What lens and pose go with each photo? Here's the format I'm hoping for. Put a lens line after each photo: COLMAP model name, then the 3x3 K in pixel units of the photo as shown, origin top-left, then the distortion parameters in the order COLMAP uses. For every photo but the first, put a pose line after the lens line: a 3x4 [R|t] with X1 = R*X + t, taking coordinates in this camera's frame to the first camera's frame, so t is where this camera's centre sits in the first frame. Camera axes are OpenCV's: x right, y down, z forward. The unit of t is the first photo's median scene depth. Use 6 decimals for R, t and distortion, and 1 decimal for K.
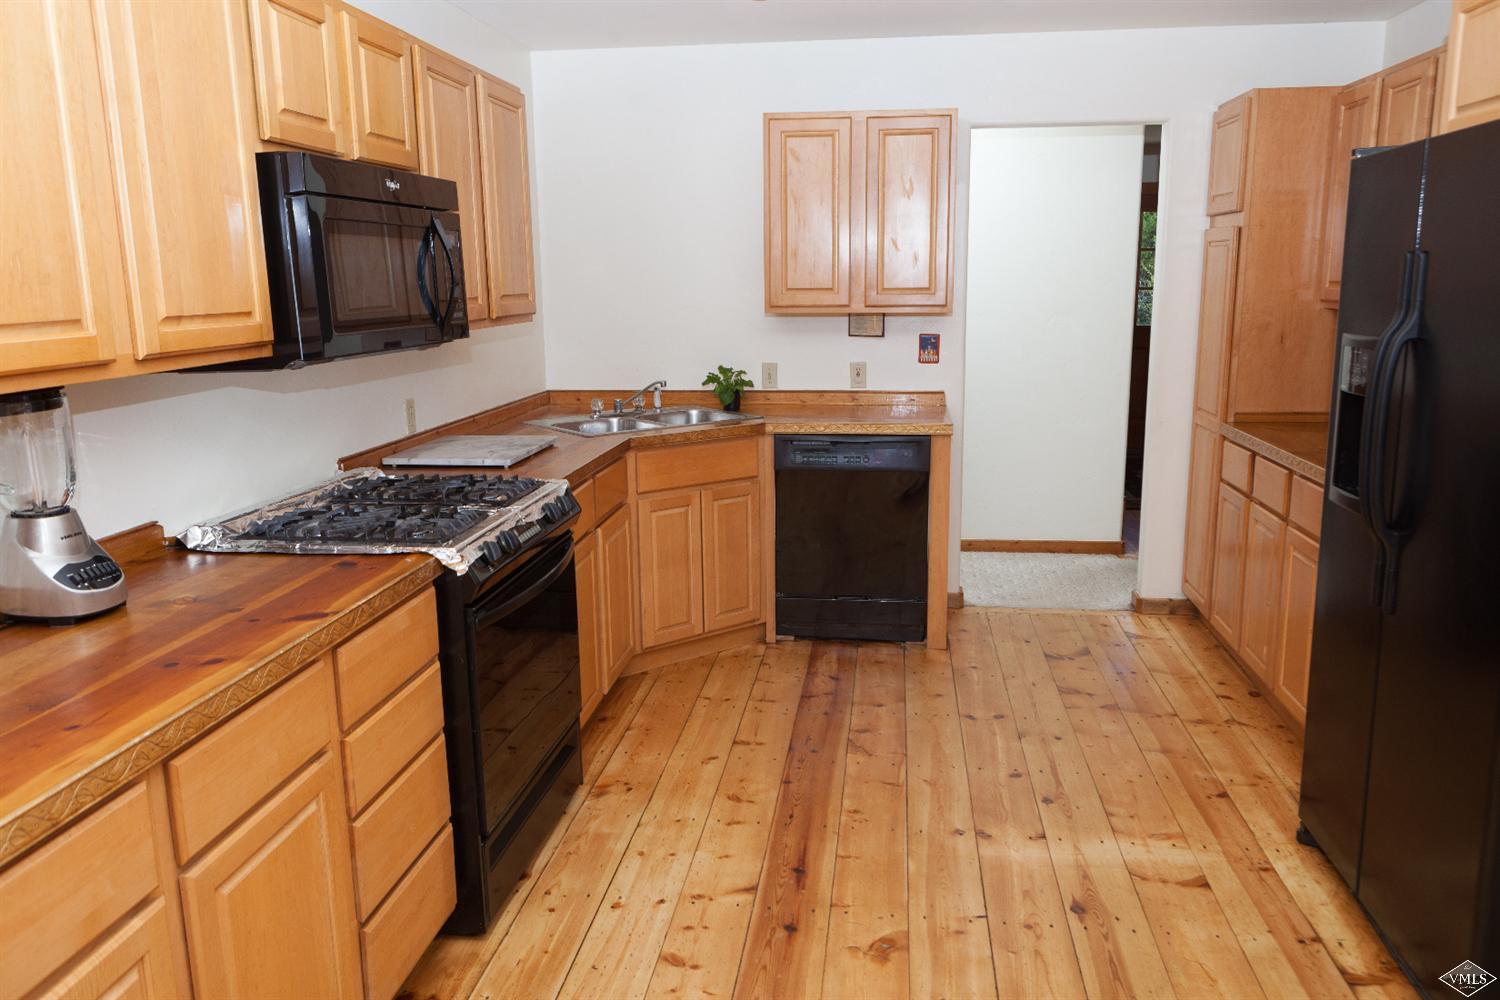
lens RADIAL K [[1071.1, 0, 755.8], [0, 1071.1, 549.4], [0, 0, 1]] dist [0.000455, 0.007982]
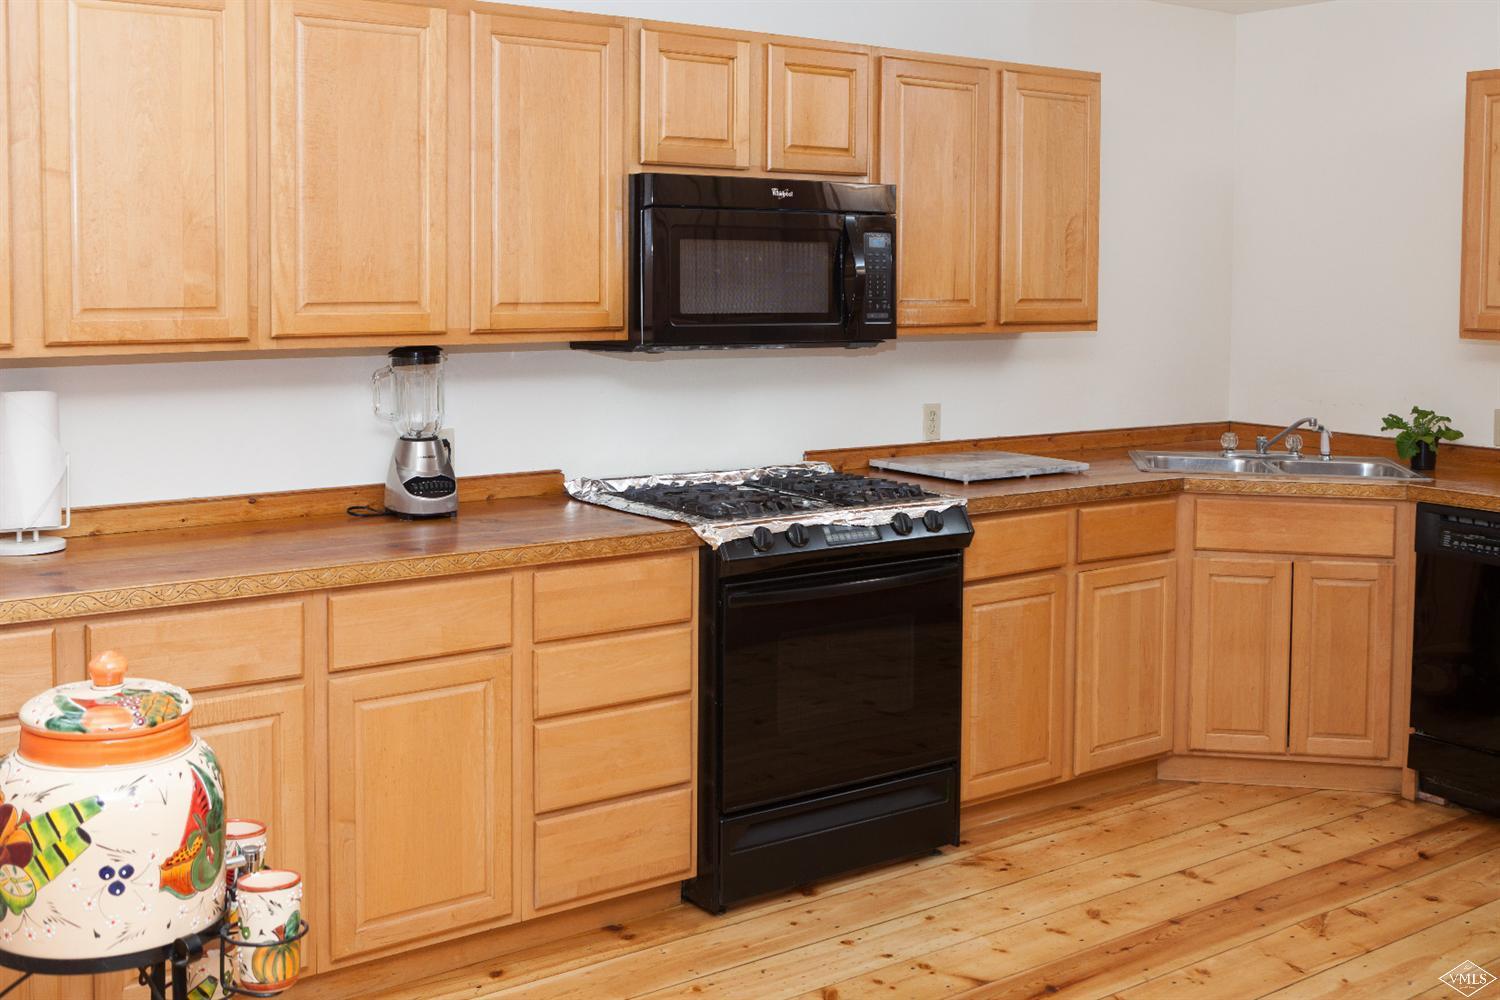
lens RADIAL K [[1526.3, 0, 750.0], [0, 1526.3, 500.0], [0, 0, 1]] dist [-0.049094, 0.045582]
pose [[0.693351, 0.125641, -0.709562, 0.667549], [-0.196614, 0.980306, -0.018541, -0.002996], [0.693258, 0.152366, 0.704399, -0.044966]]
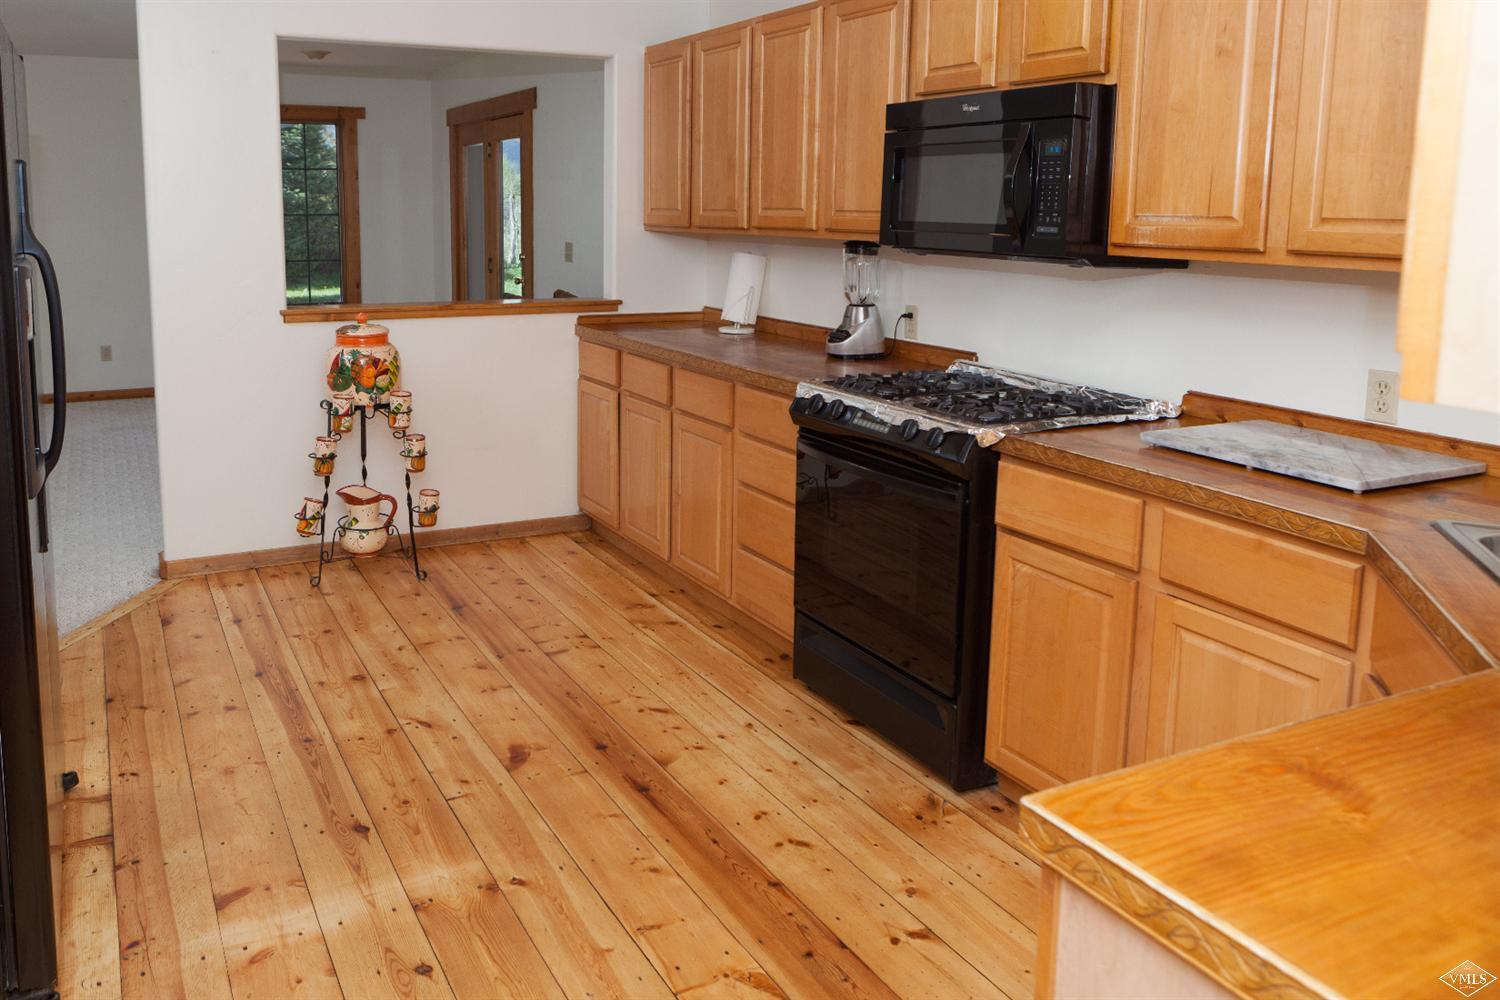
lens RADIAL K [[1217.5, 0, 721.4], [0, 1217.5, 492.7], [0, 0, 1]] dist [-0.000696, 0.002491]
pose [[-0.814691, 0.142192, -0.562192, 0.577813], [-0.140898, 0.891883, 0.429759, -0.439558], [0.562517, 0.429332, -0.706575, 1.728179]]
